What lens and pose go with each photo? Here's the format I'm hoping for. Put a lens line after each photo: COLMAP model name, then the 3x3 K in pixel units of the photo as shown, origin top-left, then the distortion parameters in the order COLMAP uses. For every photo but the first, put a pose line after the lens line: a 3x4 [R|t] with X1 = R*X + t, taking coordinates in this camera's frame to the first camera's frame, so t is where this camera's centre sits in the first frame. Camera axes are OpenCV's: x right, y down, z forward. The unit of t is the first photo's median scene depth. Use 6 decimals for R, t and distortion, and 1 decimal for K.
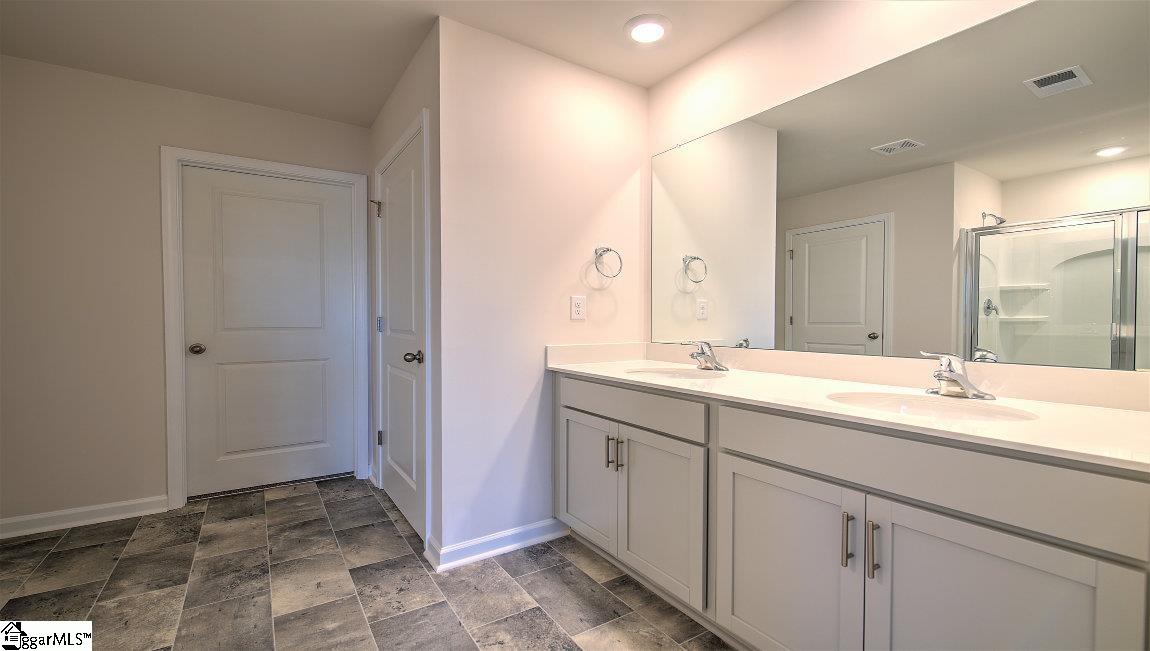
lens RADIAL K [[501.3, 0, 575.0], [0, 501.3, 325.5], [0, 0, 1]] dist [0.005987, -0.000216]
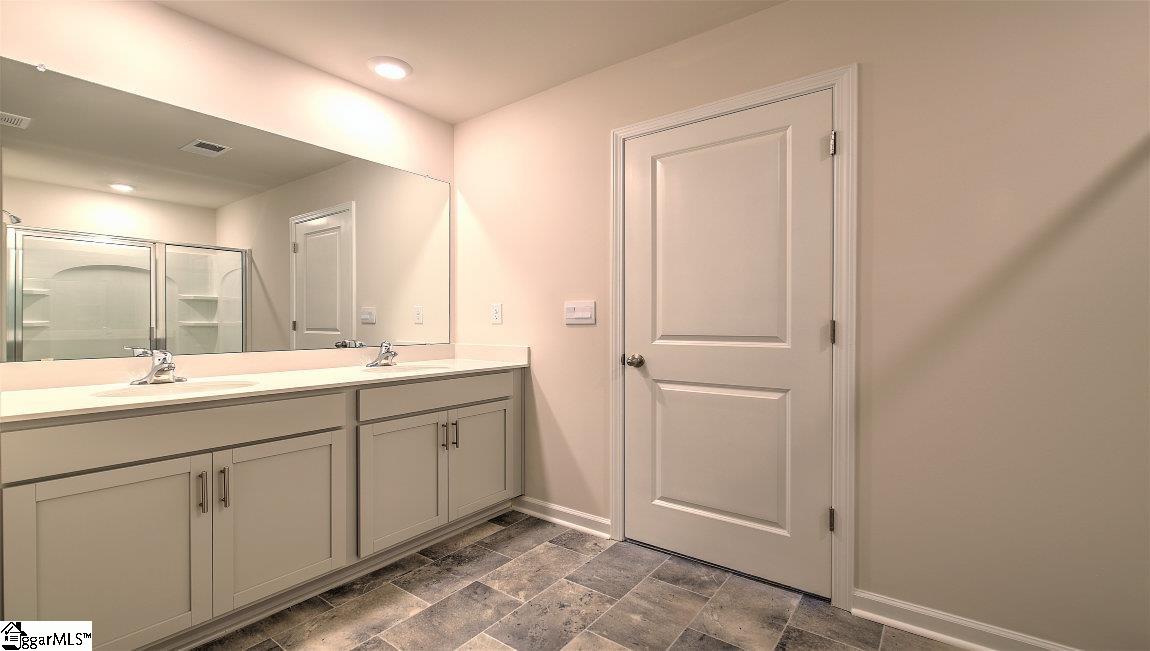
lens RADIAL K [[501.3, 0, 575.0], [0, 501.3, 325.5], [0, 0, 1]] dist [0.005987, -0.000216]
pose [[-0.352903, -0.007762, 0.935628, -1.258395], [0.016073, 0.999768, 0.014357, -0.024039], [-0.935522, 0.020105, -0.352697, 1.315853]]
